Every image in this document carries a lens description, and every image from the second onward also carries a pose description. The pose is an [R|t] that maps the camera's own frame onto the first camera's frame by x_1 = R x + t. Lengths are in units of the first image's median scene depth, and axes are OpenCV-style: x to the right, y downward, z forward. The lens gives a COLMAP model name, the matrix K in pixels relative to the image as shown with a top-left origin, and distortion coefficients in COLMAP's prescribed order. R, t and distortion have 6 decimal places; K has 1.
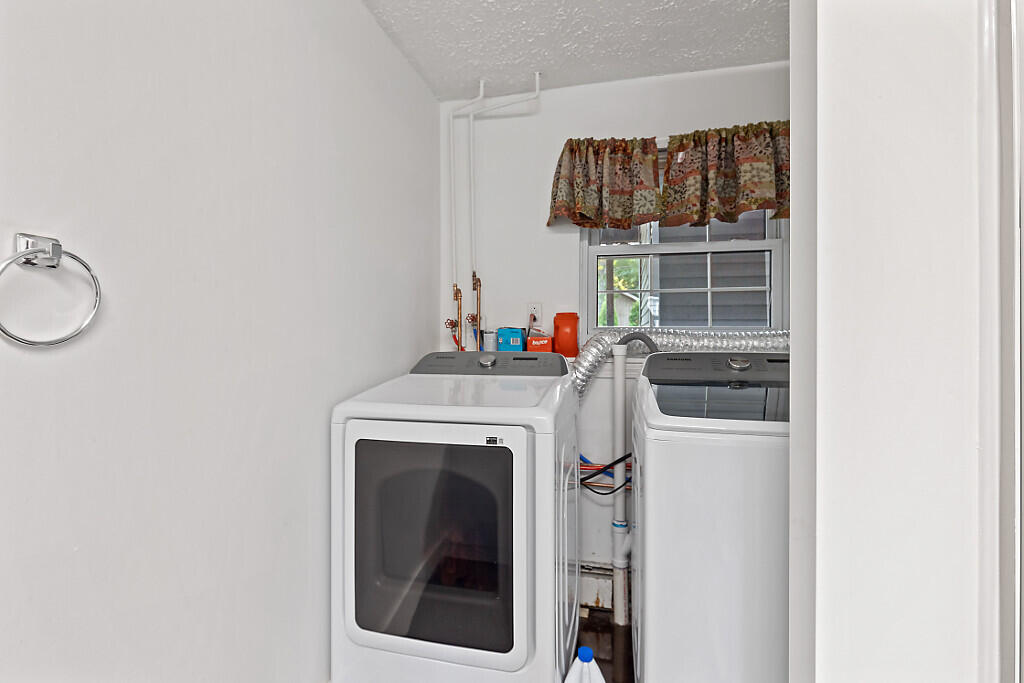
lens RADIAL K [[469.0, 0, 509.3], [0, 469.0, 338.3], [0, 0, 1]] dist [-0.001147, -0.000036]
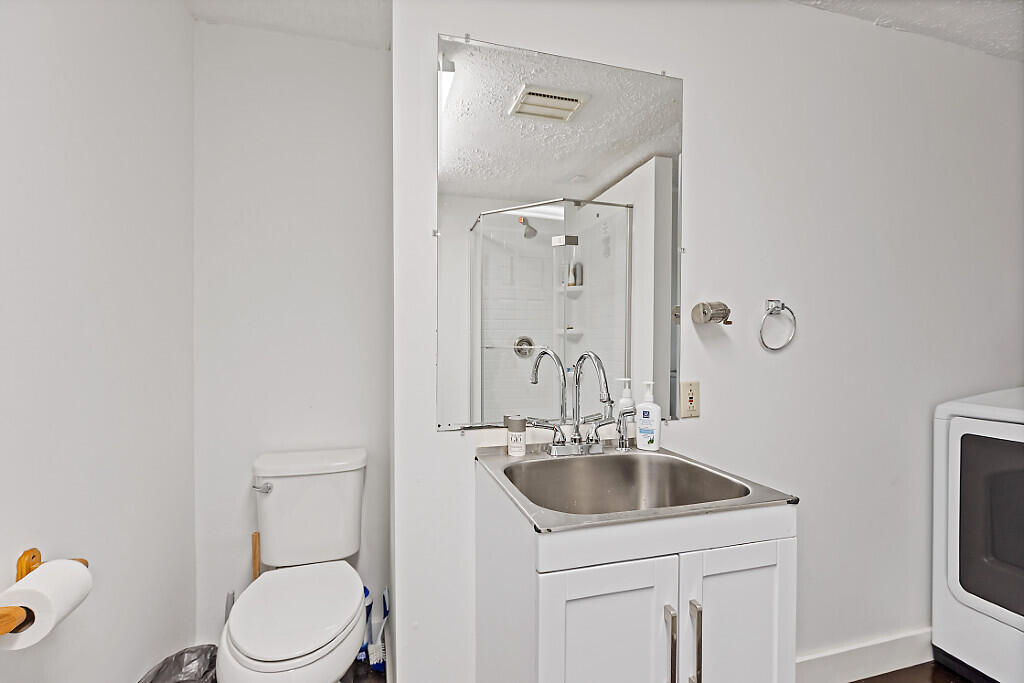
lens RADIAL K [[469.0, 0, 512.5], [0, 469.0, 344.3], [0, 0, 1]] dist [-0.001147, -0.000036]
pose [[0.456827, 0.001242, -0.889555, 0.191204], [-0.002980, 0.999996, -0.000134, -0.000412], [0.889551, 0.002712, 0.456829, -0.502223]]
